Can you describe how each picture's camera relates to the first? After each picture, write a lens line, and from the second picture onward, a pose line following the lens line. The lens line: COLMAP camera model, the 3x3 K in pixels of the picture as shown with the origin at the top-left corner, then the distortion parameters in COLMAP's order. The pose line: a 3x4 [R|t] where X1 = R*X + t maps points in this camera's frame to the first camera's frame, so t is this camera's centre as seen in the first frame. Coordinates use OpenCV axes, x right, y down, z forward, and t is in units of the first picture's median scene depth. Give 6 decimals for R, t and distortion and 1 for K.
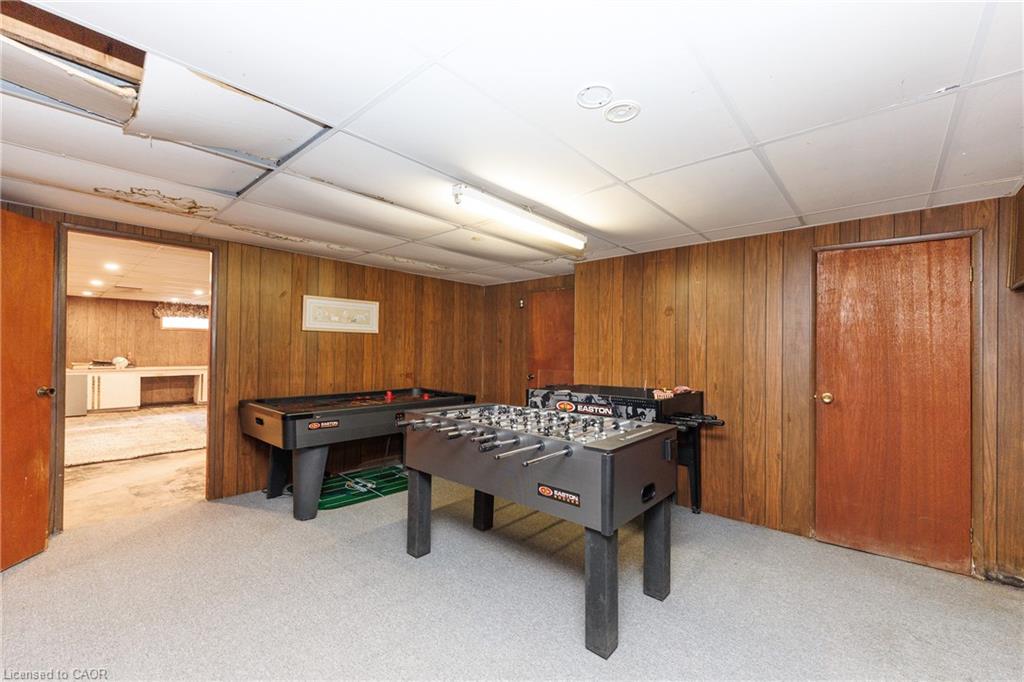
lens RADIAL K [[424.1, 0, 512.9], [0, 424.1, 345.6], [0, 0, 1]] dist [0.006403, -0.004027]
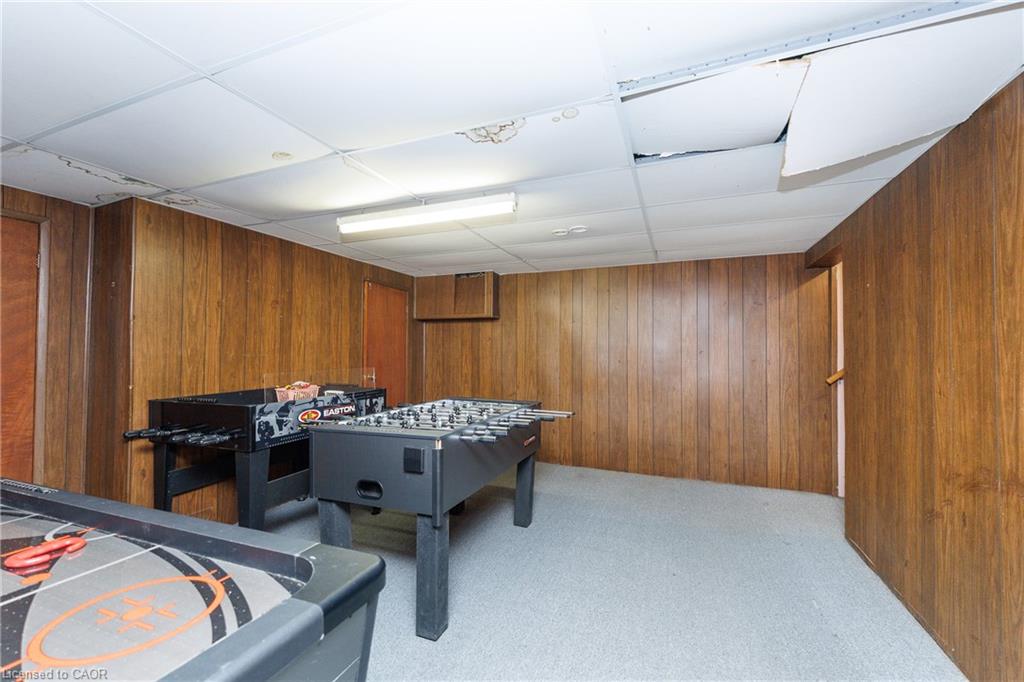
lens RADIAL K [[424.1, 0, 509.9], [0, 424.1, 344.8], [0, 0, 1]] dist [0.006403, -0.004027]
pose [[-0.351245, 0.003229, 0.936278, -0.722903], [-0.017762, 0.999791, -0.010112, 0.009593], [-0.936115, -0.020182, -0.351115, 0.886500]]
